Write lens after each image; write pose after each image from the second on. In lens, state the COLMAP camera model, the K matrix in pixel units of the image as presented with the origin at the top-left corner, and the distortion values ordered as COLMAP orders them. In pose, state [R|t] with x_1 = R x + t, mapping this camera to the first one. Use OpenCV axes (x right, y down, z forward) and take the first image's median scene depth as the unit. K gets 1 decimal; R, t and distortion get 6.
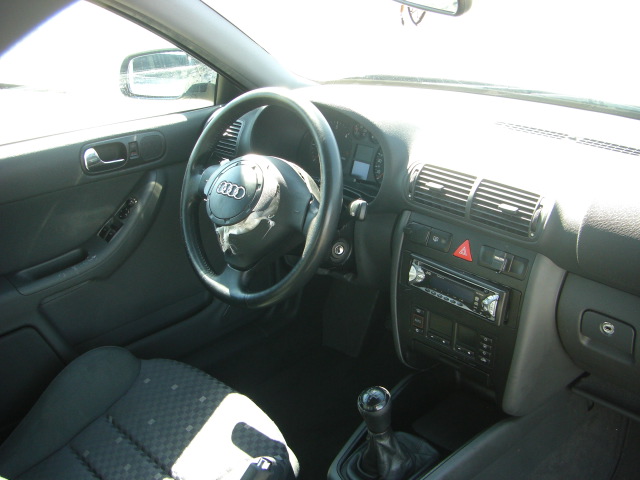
lens RADIAL K [[736.0, 0, 320.0], [0, 736.0, 240.0], [0, 0, 1]] dist [-0.221775, 0.210116]
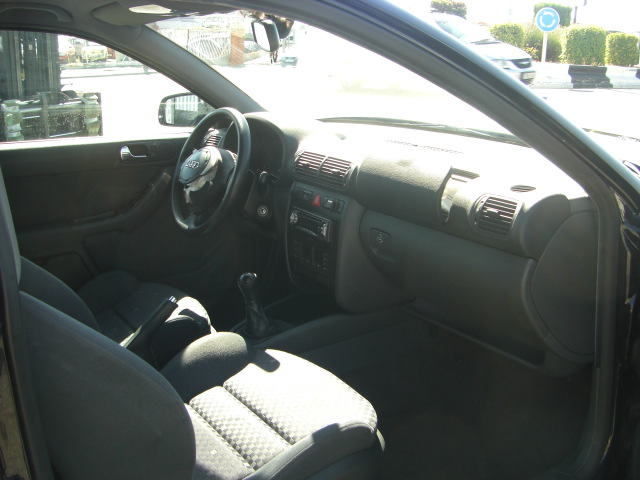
lens RADIAL K [[736.0, 0, 320.0], [0, 736.0, 240.0], [0, 0, 1]] dist [-0.221775, 0.210116]
pose [[0.985187, 0.057897, -0.161415, 0.445461], [-0.079286, 0.988419, -0.129392, 0.295682], [0.152054, 0.140273, 0.978367, -0.566123]]
